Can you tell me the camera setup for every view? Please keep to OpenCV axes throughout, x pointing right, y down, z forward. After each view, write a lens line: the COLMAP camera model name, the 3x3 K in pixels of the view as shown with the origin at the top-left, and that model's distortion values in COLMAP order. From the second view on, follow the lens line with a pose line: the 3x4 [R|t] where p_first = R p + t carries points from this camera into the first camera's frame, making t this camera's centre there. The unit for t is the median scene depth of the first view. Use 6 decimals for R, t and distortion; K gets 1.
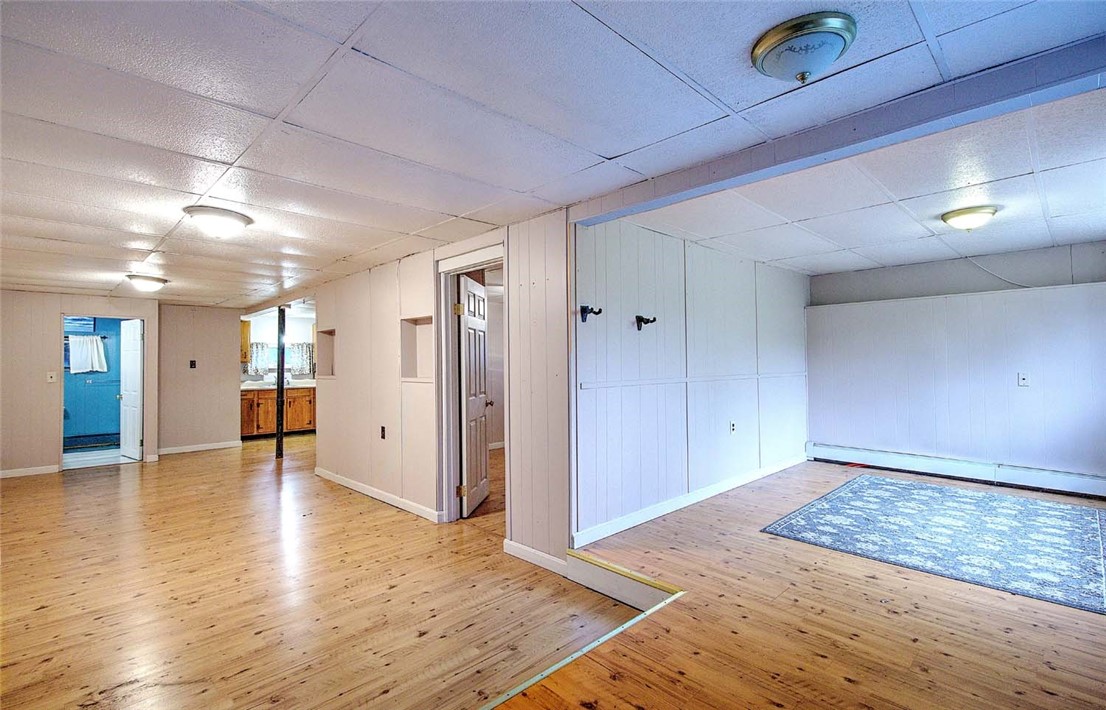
lens RADIAL K [[512.4, 0, 554.2], [0, 512.4, 355.1], [0, 0, 1]] dist [0.002638, 0.000603]
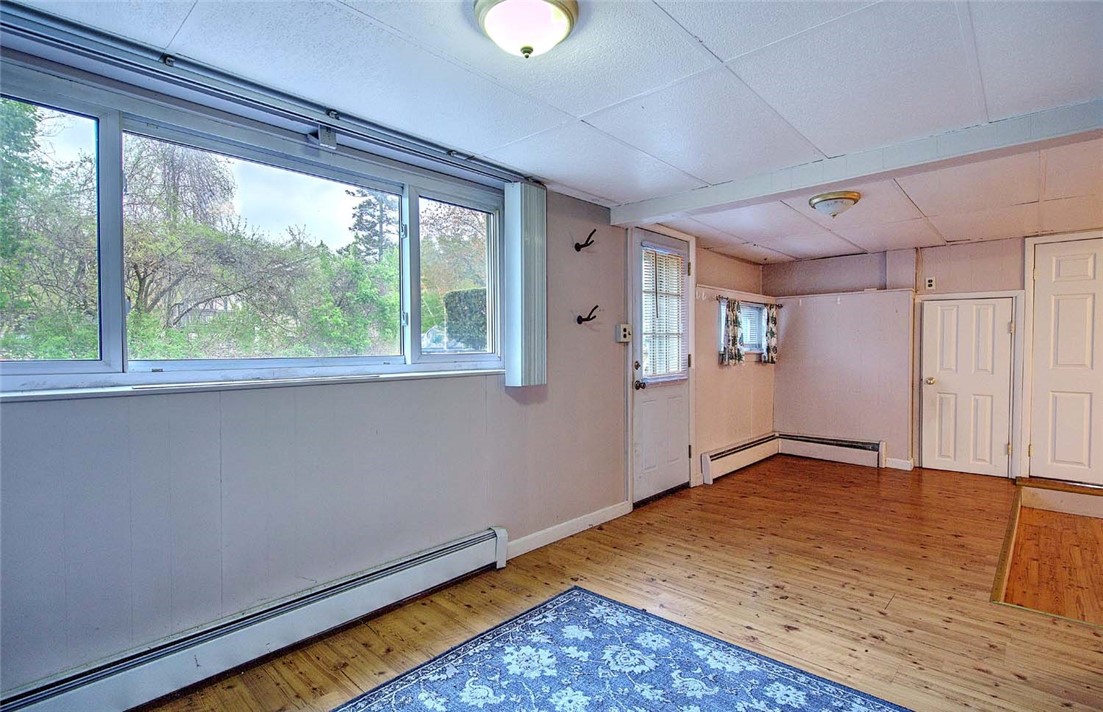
lens RADIAL K [[511.0, 0, 550.4], [0, 511.0, 356.9], [0, 0, 1]] dist [0.002638, 0.000603]
pose [[-0.999262, 0.015309, -0.035232, 1.186011], [0.015118, 0.999870, 0.005675, 0.002882], [0.035314, 0.005138, -0.999363, 2.082193]]
